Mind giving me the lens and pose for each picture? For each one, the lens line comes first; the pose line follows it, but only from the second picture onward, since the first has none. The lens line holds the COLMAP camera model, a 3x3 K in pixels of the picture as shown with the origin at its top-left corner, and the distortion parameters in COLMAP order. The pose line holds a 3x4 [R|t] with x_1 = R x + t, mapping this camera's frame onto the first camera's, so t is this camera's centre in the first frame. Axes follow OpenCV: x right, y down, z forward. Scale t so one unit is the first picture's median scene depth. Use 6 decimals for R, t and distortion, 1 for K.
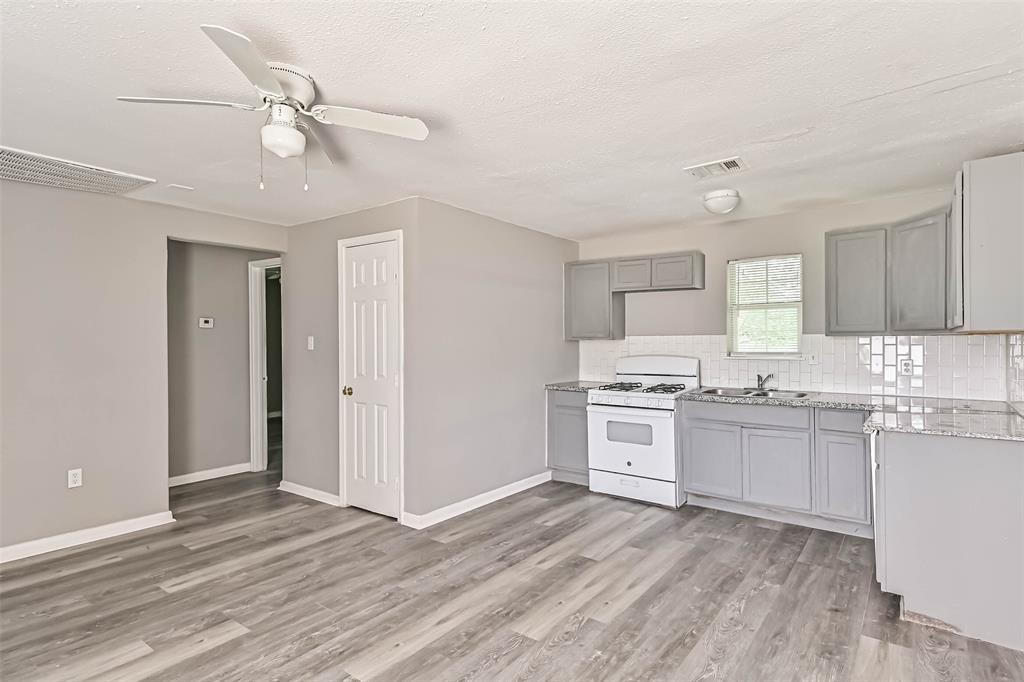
lens RADIAL K [[513.4, 0, 511.6], [0, 513.4, 343.3], [0, 0, 1]] dist [0.020387, -0.000328]
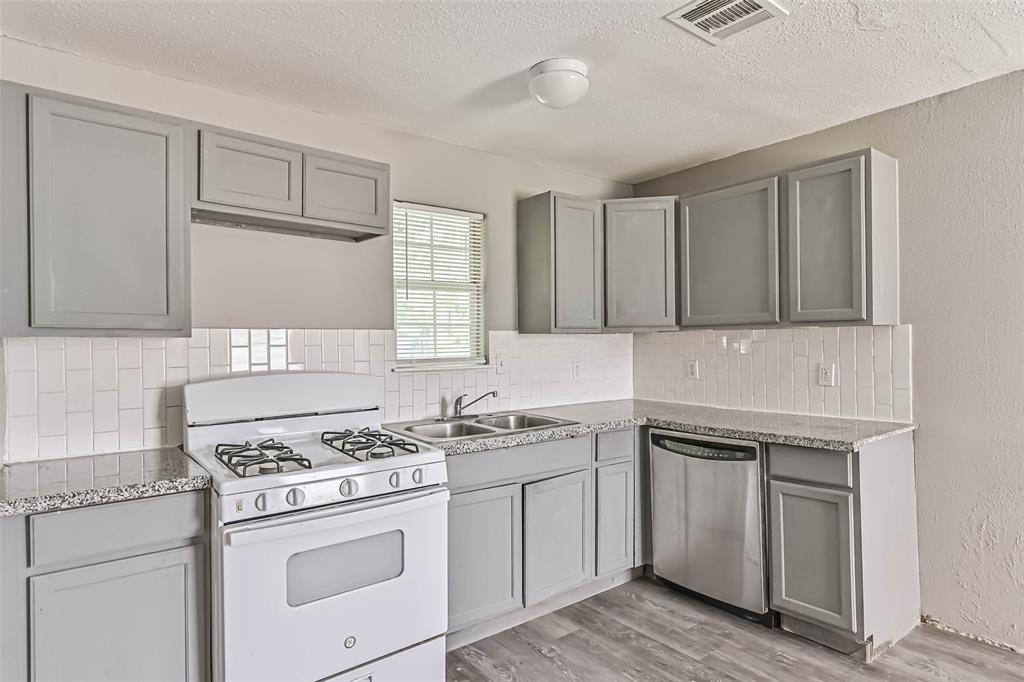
lens RADIAL K [[575.8, 0, 514.5], [0, 575.8, 349.4], [0, 0, 1]] dist [0.000025, 0.000432]
pose [[0.255104, -0.009451, 0.966867, -0.170040], [0.012701, 0.999899, 0.006422, 0.003172], [-0.966830, 0.010642, 0.255198, 0.742277]]
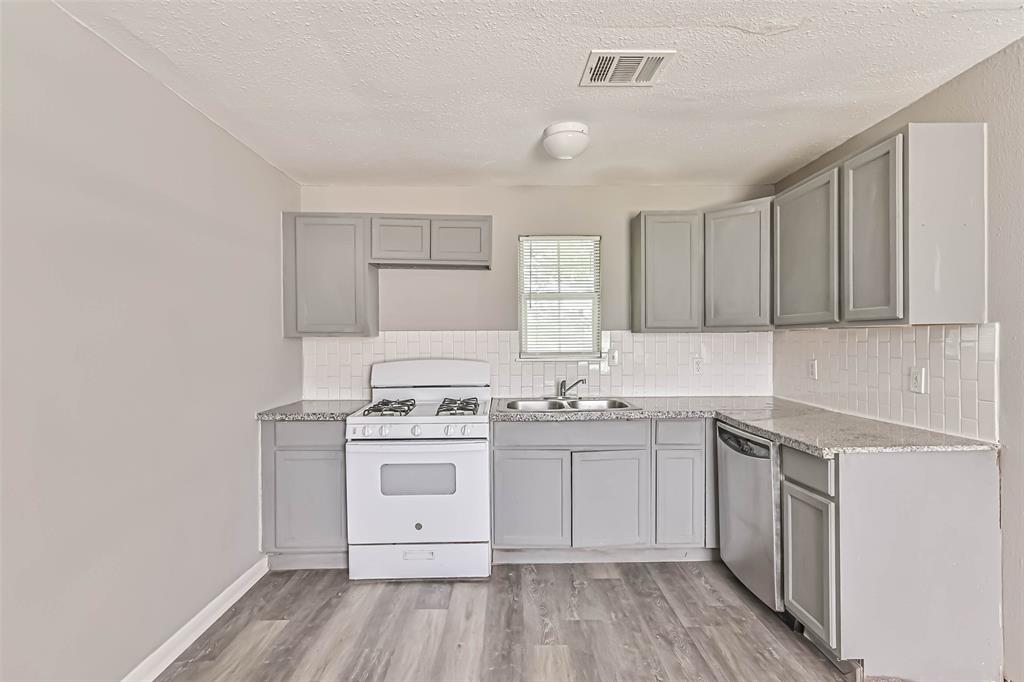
lens RADIAL K [[521.3, 0, 515.5], [0, 521.3, 348.9], [0, 0, 1]] dist [-0.000167, -0.000010]
pose [[0.782560, -0.010541, 0.622486, -0.082463], [0.003428, 0.999914, 0.012622, 0.001555], [-0.622565, -0.007744, 0.782529, 0.400705]]
